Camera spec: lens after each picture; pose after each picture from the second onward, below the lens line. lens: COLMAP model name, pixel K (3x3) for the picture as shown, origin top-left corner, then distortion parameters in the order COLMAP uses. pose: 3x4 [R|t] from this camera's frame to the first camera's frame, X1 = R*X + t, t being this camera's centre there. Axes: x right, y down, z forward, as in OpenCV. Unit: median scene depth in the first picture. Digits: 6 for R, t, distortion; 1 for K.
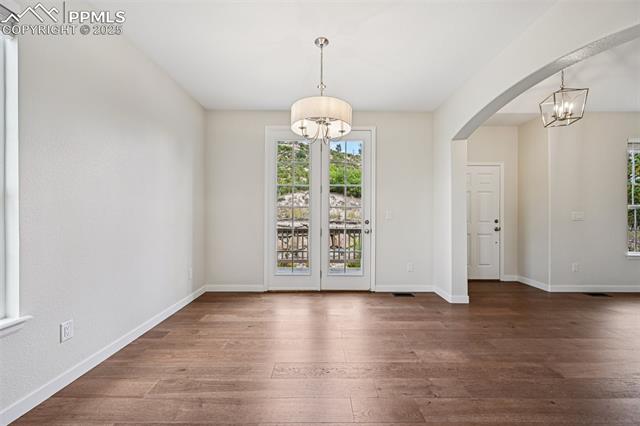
lens RADIAL K [[249.6, 0, 321.8], [0, 249.6, 216.1], [0, 0, 1]] dist [-0.002394, 0.000244]
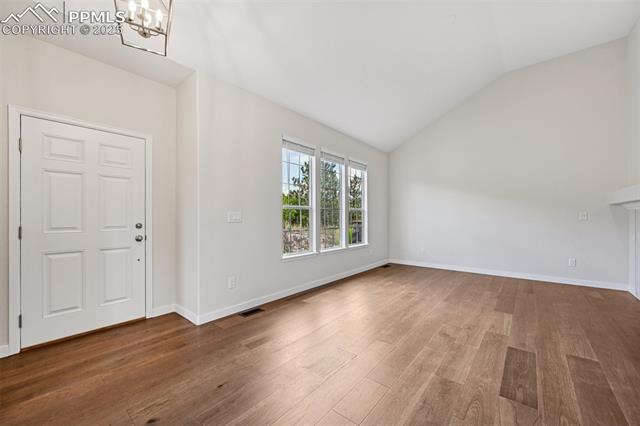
lens RADIAL K [[249.6, 0, 321.8], [0, 249.6, 216.1], [0, 0, 1]] dist [-0.002394, 0.000244]
pose [[0.641495, -0.001212, 0.767126, 0.671856], [0.005856, 0.999977, -0.003316, 0.000752], [-0.767105, 0.006619, 0.641487, 0.314111]]
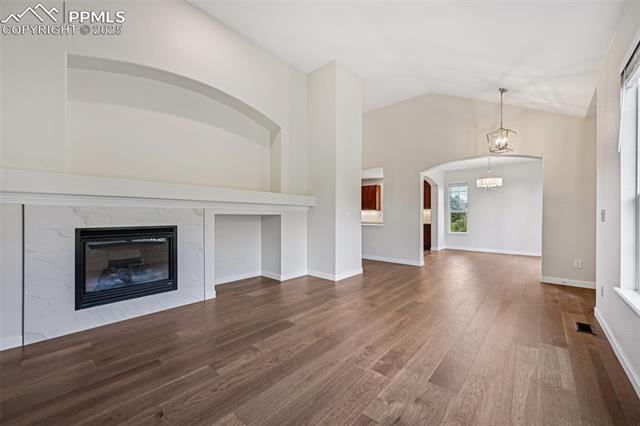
lens RADIAL K [[249.6, 0, 321.8], [0, 249.6, 216.1], [0, 0, 1]] dist [-0.002394, 0.000244]
pose [[-0.667069, -0.002778, -0.744991, 2.262314], [-0.001246, 0.999996, -0.002614, 0.006642], [0.744995, -0.000815, -0.667069, 0.979780]]
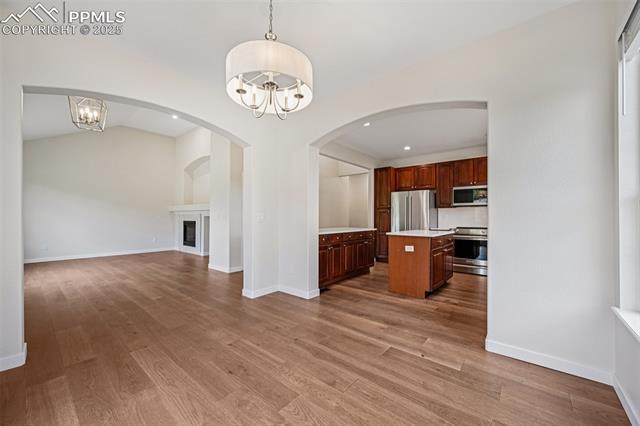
lens RADIAL K [[249.6, 0, 321.8], [0, 249.6, 216.1], [0, 0, 1]] dist [-0.002394, 0.000244]
pose [[-0.764039, 0.000447, 0.645170, -0.379517], [-0.002211, 0.999992, -0.003311, 0.000183], [-0.645166, -0.003956, -0.764032, 0.956824]]
